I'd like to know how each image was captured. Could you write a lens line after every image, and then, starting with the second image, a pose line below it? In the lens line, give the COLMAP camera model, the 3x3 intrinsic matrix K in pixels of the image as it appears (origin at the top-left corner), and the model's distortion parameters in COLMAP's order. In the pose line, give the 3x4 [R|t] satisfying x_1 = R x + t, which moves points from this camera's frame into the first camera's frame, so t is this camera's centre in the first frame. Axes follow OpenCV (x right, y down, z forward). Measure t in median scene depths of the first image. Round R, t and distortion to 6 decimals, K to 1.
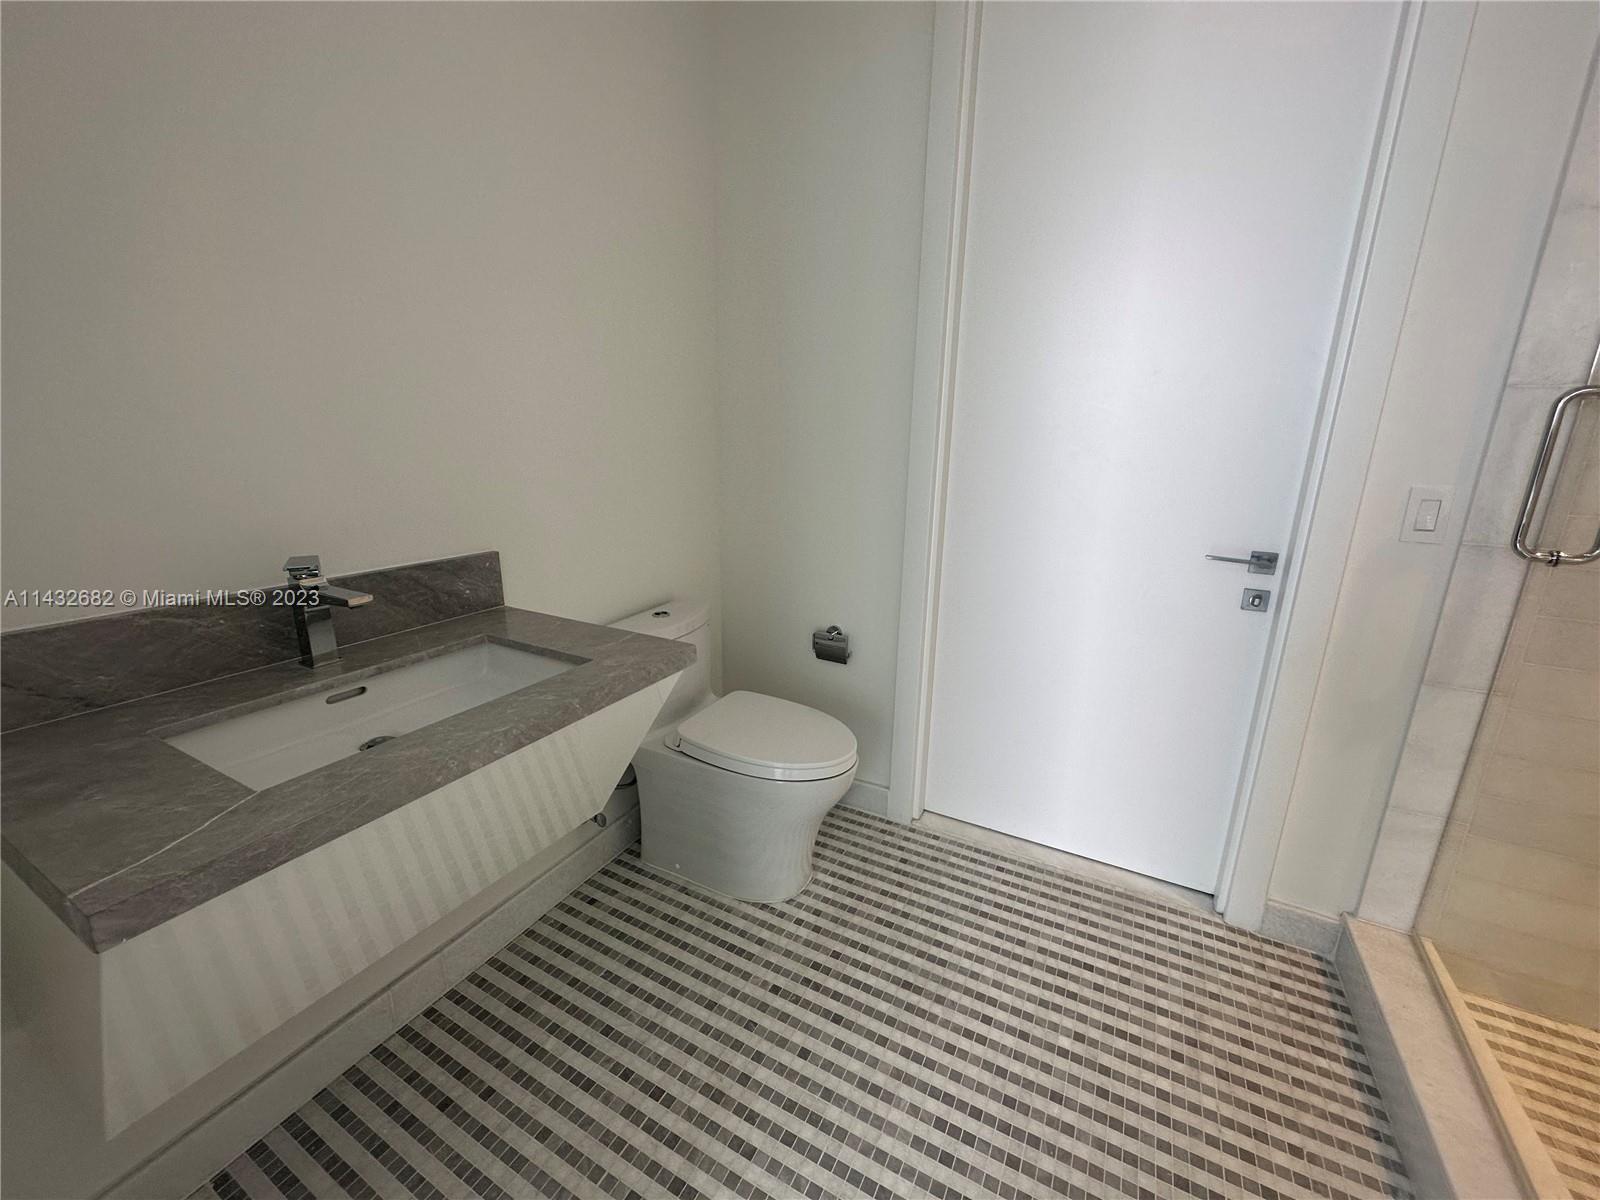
lens RADIAL K [[636.9, 0, 800.3], [0, 636.9, 598.1], [0, 0, 1]] dist [-0.000637, 0.000282]
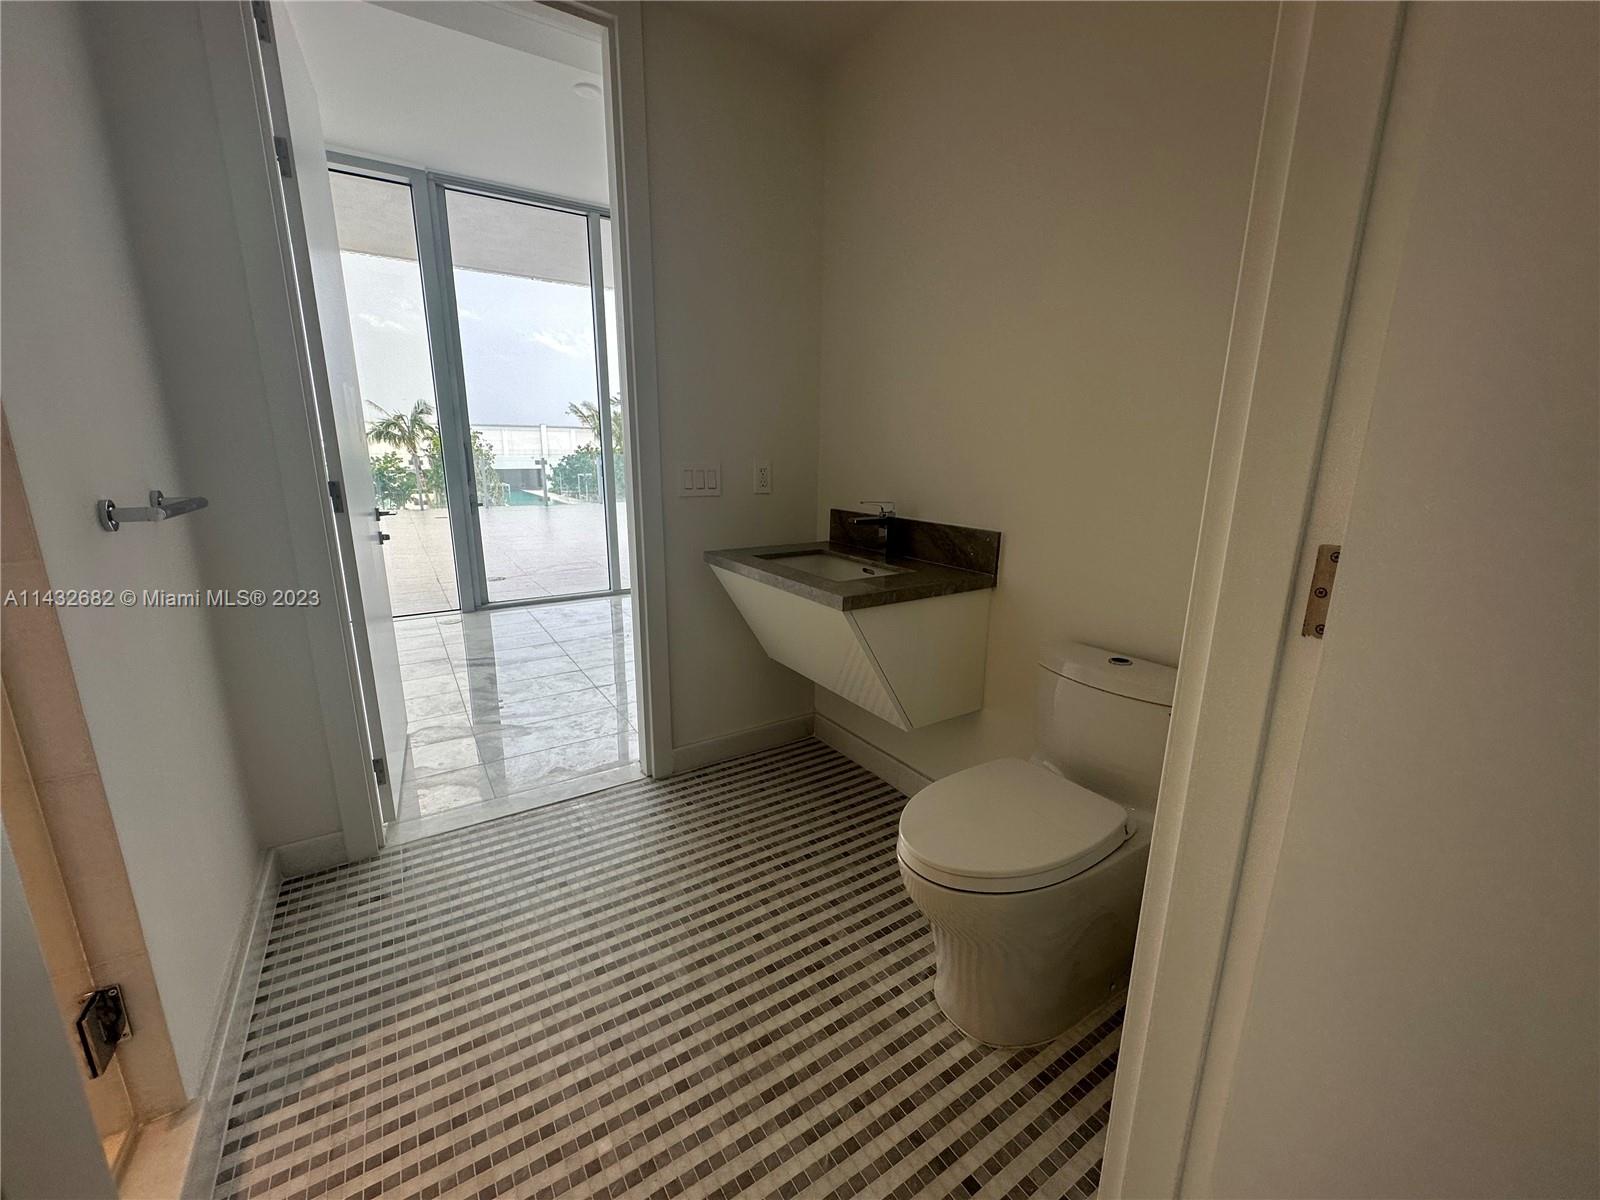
lens RADIAL K [[636.9, 0, 800.3], [0, 636.9, 598.1], [0, 0, 1]] dist [-0.000637, 0.000282]
pose [[-0.481345, 0.175769, -0.858727, 0.855536], [-0.238031, 0.916661, 0.321051, -0.275099], [0.843593, 0.358940, -0.399392, 1.256303]]
